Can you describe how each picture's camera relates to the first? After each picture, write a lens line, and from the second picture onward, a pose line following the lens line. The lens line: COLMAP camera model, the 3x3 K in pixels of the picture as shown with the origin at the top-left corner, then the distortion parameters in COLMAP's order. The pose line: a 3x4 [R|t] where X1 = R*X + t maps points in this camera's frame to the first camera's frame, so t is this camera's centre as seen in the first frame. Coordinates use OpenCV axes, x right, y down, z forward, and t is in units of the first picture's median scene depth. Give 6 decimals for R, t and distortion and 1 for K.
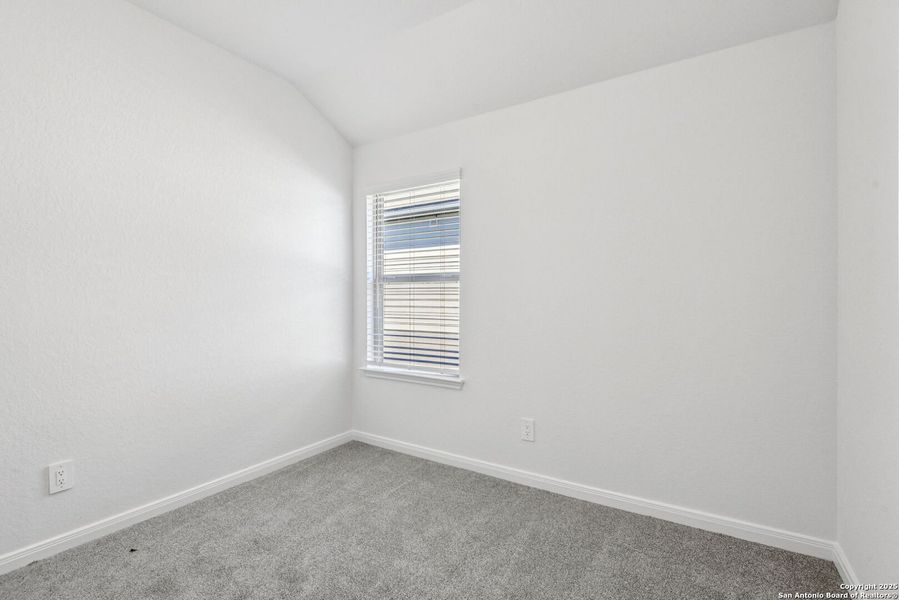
lens RADIAL K [[416.3, 0, 447.6], [0, 416.3, 298.3], [0, 0, 1]] dist [-0.000579, -0.010718]
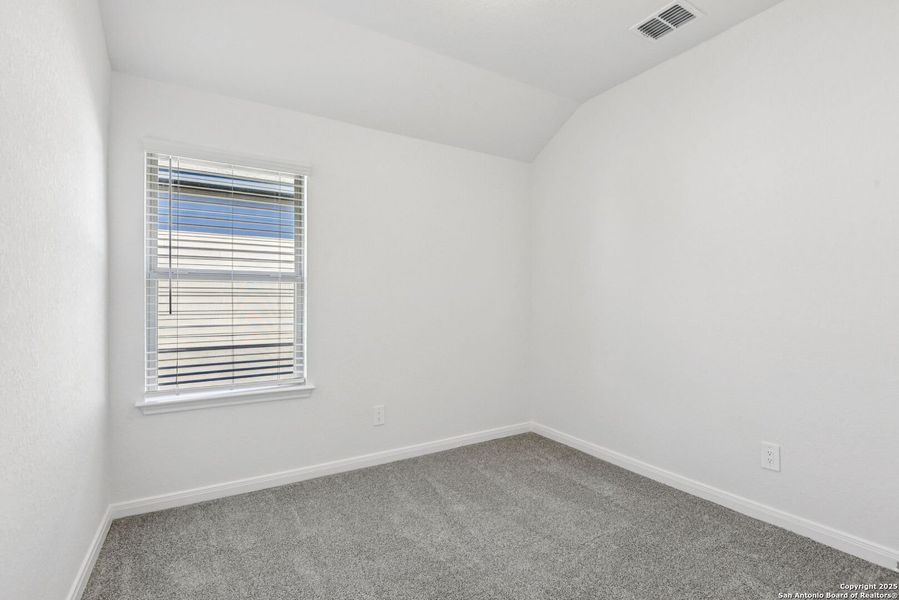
lens RADIAL K [[416.3, 0, 447.6], [0, 416.3, 298.3], [0, 0, 1]] dist [-0.000579, -0.010718]
pose [[0.441086, 0.004570, 0.897453, -0.630487], [-0.002895, 0.999989, -0.003670, -0.002907], [-0.897460, -0.000980, 0.441095, 0.271750]]
